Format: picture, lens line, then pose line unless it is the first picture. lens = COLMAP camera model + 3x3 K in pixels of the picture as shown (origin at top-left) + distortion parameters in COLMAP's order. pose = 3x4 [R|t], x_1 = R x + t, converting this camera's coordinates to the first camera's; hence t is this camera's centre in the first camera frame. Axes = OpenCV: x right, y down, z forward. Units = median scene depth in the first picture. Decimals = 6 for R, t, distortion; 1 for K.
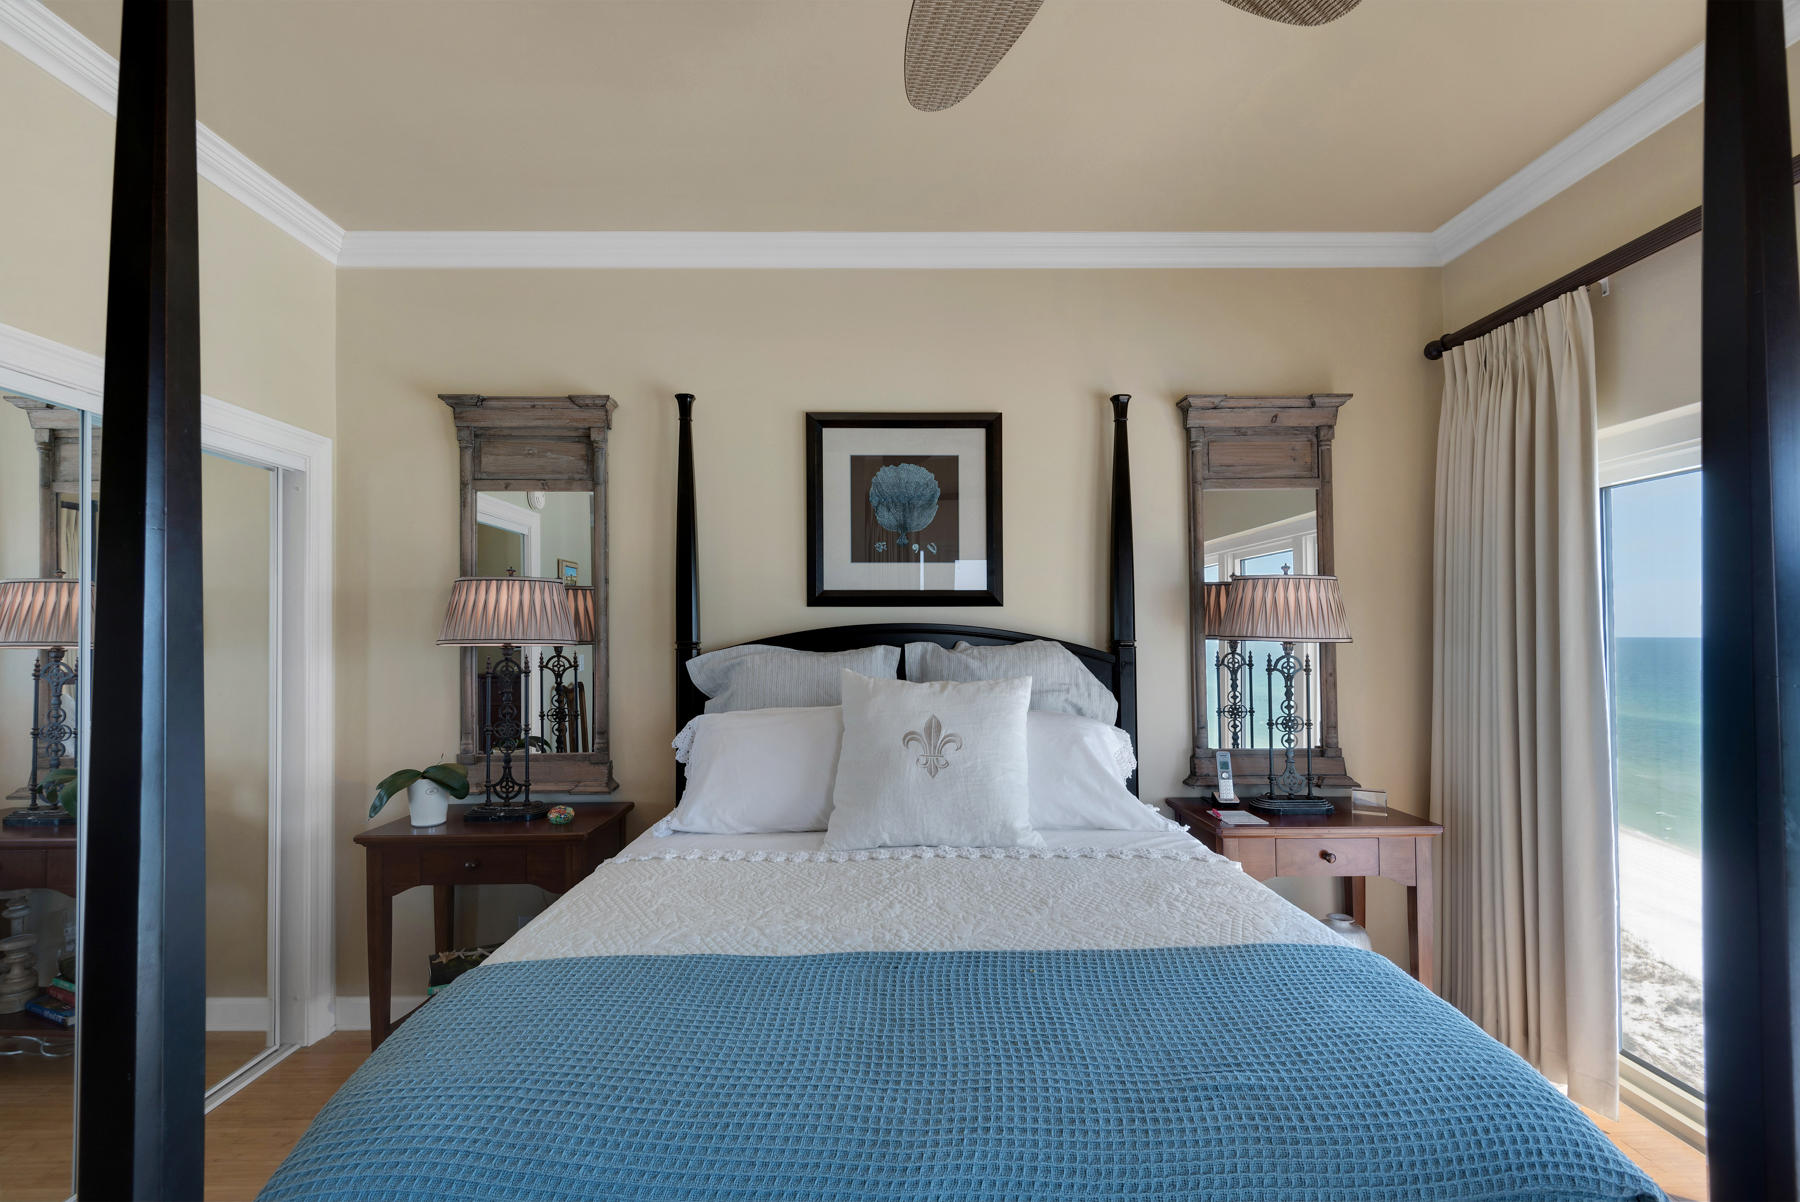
lens RADIAL K [[802.5, 0, 889.0], [0, 802.5, 621.2], [0, 0, 1]] dist [0.030973, -0.027555]
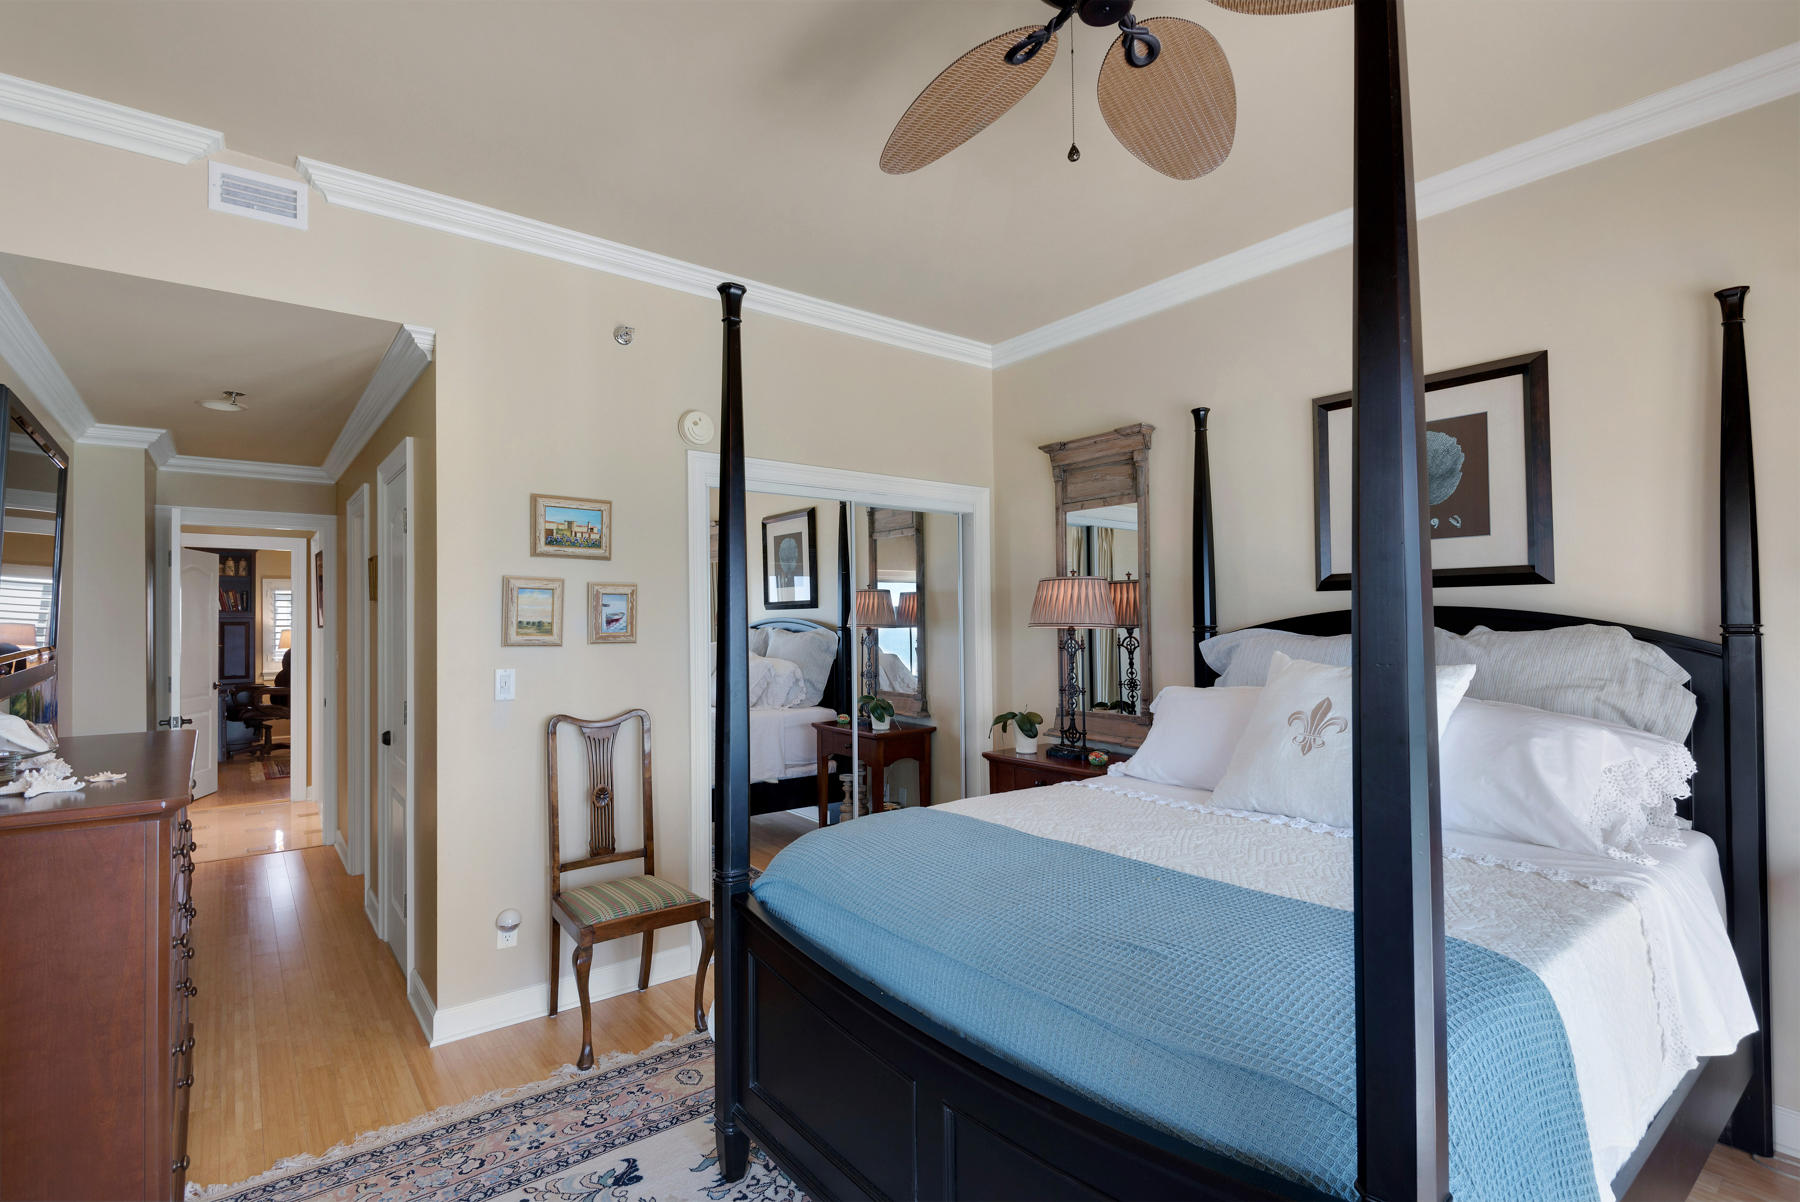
lens RADIAL K [[858.7, 0, 898.9], [0, 858.7, 611.7], [0, 0, 1]] dist [0.001909, -0.000607]
pose [[0.594208, -0.010562, -0.804242, 0.466850], [0.018621, 0.999826, 0.000627, -0.002948], [0.804096, -0.015348, 0.594301, -0.068484]]
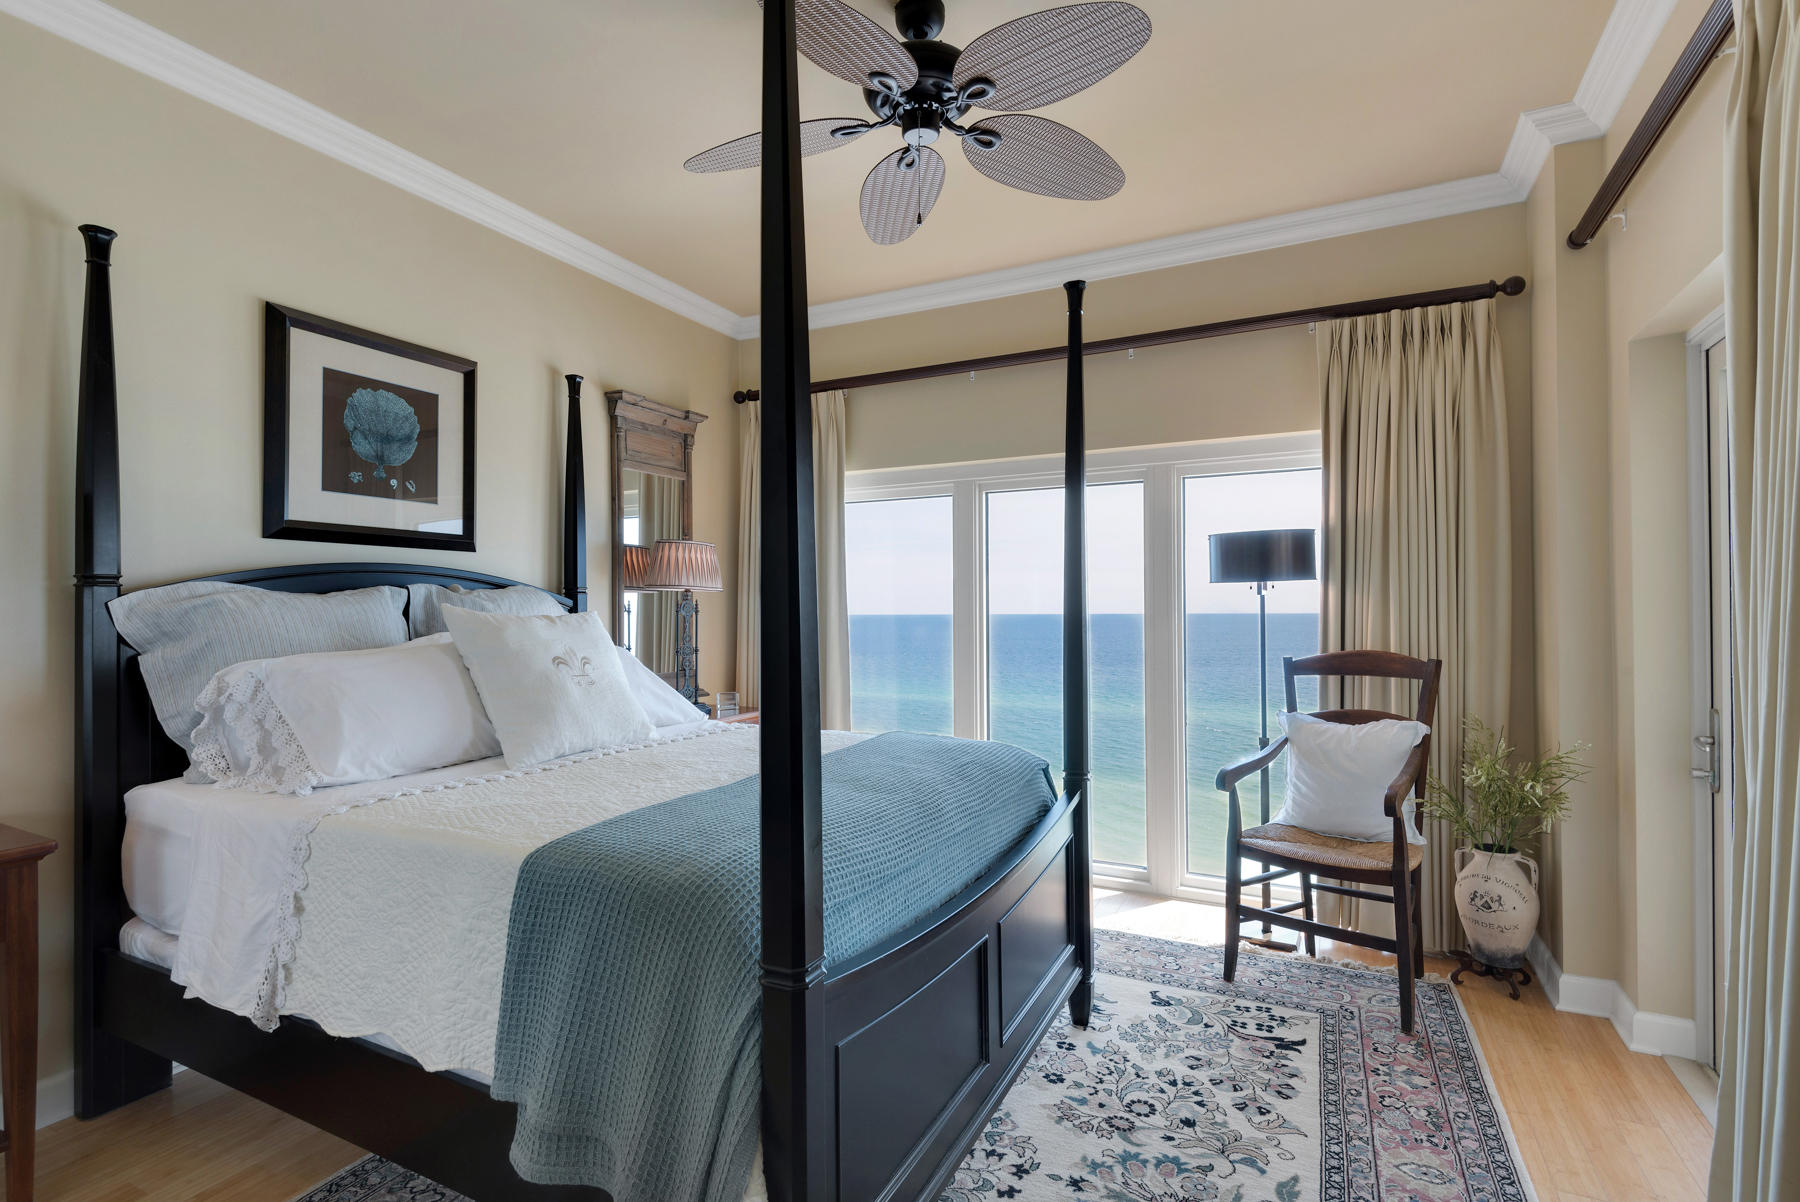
lens RADIAL K [[858.7, 0, 898.9], [0, 858.7, 611.7], [0, 0, 1]] dist [0.001909, -0.000607]
pose [[0.452933, 0.000386, 0.891545, -0.607486], [-0.010855, 0.999928, 0.005081, 0.047177], [-0.891479, -0.011979, 0.452905, 0.025653]]
